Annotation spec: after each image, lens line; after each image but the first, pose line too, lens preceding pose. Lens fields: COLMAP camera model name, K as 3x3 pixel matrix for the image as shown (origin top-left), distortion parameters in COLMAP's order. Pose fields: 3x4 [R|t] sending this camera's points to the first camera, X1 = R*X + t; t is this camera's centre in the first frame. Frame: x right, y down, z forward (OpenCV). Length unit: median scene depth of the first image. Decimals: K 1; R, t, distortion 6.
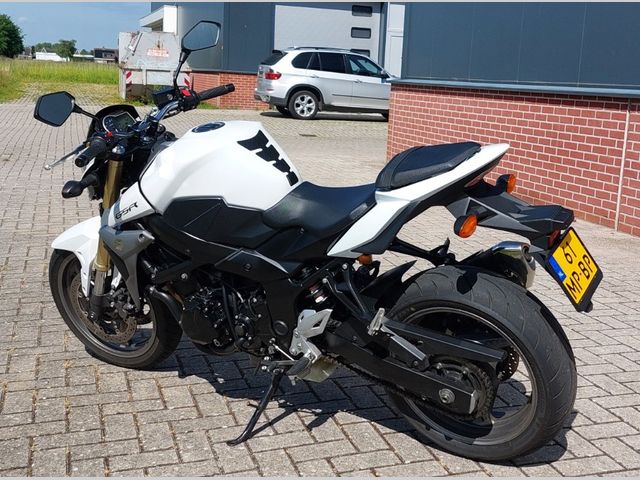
lens RADIAL K [[871.4, 0, 322.3], [0, 871.4, 235.0], [0, 0, 1]] dist [0.066229, 0.000000]
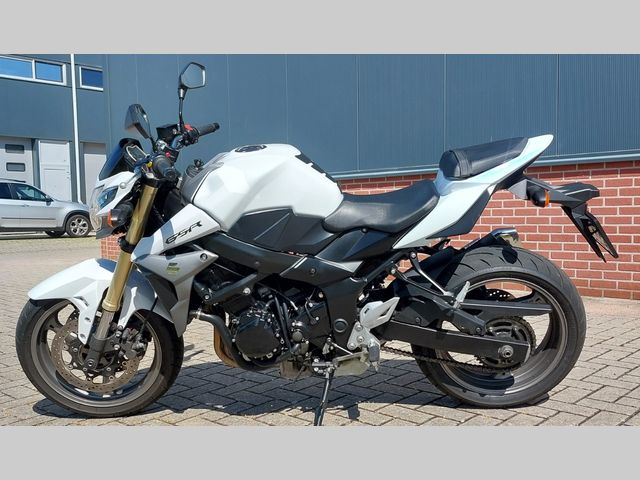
lens RADIAL K [[668.4, 0, 316.1], [0, 668.4, 257.4], [0, 0, 1]] dist [0.061293, 0.000000]
pose [[0.871968, -0.091723, 0.480894, -0.456144], [0.141535, 0.987576, -0.068270, 0.072619], [-0.468657, 0.127593, 0.874117, 0.263364]]
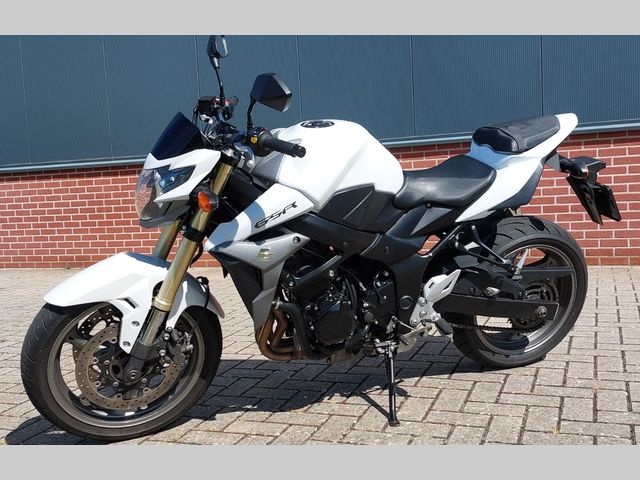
lens RADIAL K [[705.0, 0, 338.4], [0, 705.0, 242.7], [0, 0, 1]] dist [0.068566, 0.000000]
pose [[0.602988, -0.134956, 0.786252, -0.759718], [0.217875, 0.975977, 0.000430, 0.014450], [-0.767421, 0.171046, 0.617906, 0.492662]]
